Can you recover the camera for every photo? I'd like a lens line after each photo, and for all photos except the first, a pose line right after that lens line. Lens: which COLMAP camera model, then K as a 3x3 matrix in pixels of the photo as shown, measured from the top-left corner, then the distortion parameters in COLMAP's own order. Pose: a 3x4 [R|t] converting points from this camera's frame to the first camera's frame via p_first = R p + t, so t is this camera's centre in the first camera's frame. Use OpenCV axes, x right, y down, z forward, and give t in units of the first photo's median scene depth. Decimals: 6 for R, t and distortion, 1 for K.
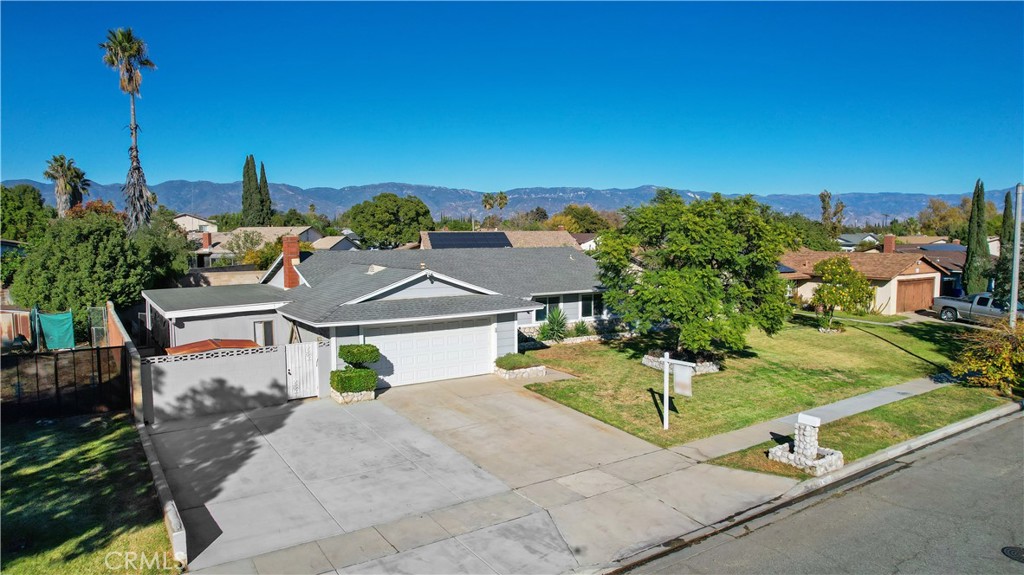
lens RADIAL K [[651.6, 0, 511.2], [0, 651.6, 291.6], [0, 0, 1]] dist [-0.086540, 0.077158]
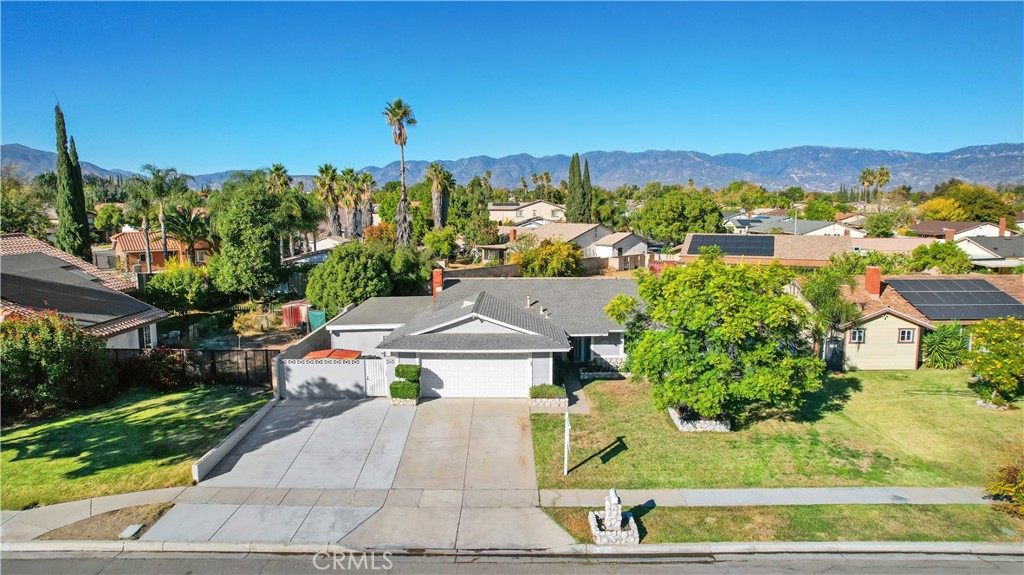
lens RADIAL K [[651.6, 0, 511.2], [0, 651.6, 291.6], [0, 0, 1]] dist [-0.086540, 0.077158]
pose [[0.823712, 0.075475, -0.561963, 0.768054], [-0.047308, 0.996794, 0.064533, -0.189739], [0.565032, -0.026571, 0.824641, -0.039642]]
